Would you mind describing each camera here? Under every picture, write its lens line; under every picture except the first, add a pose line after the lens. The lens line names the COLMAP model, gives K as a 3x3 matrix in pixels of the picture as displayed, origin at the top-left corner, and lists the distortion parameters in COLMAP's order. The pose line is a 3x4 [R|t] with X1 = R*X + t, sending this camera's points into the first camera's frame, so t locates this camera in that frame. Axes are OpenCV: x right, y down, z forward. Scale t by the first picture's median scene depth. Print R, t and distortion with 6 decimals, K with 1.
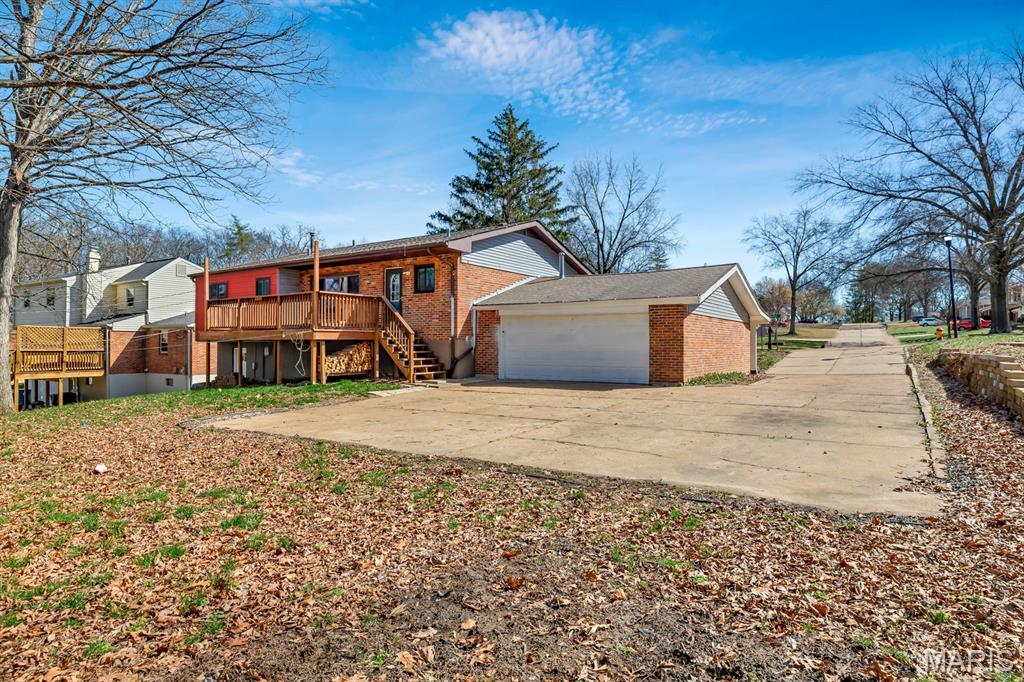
lens RADIAL K [[561.4, 0, 512.0], [0, 561.4, 341.0], [0, 0, 1]] dist [-0.000581, -0.000093]
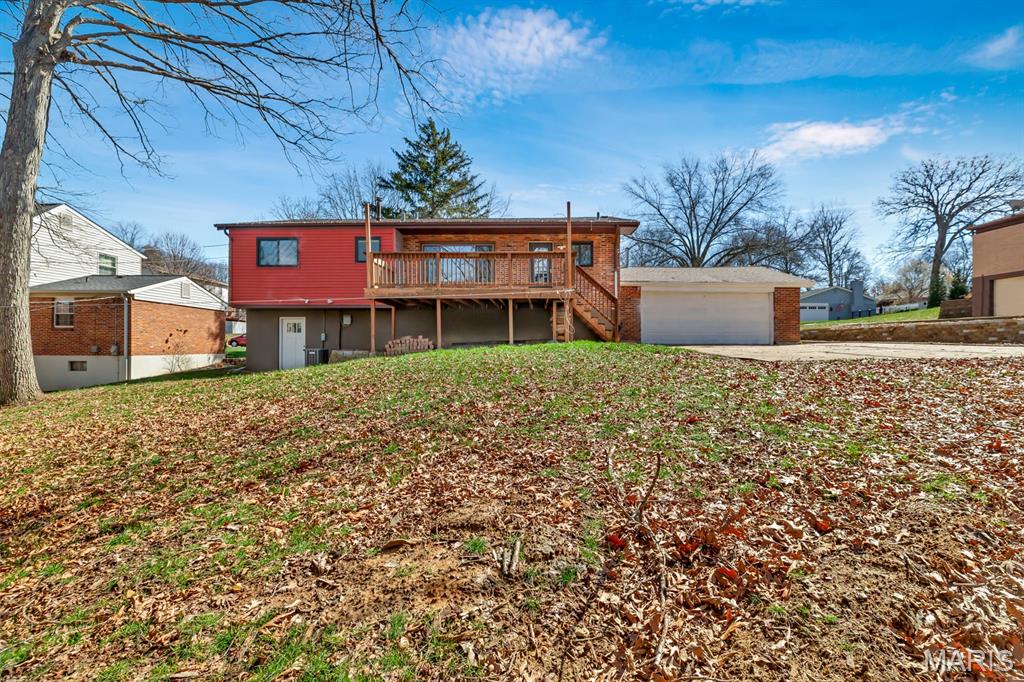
lens RADIAL K [[456.1, 0, 510.6], [0, 456.1, 338.1], [0, 0, 1]] dist [0.000182, 0.000297]
pose [[0.858818, 0.010742, 0.512169, -0.692420], [-0.007263, 0.999935, -0.008792, 0.060216], [-0.512230, 0.003831, 0.858840, 0.280529]]
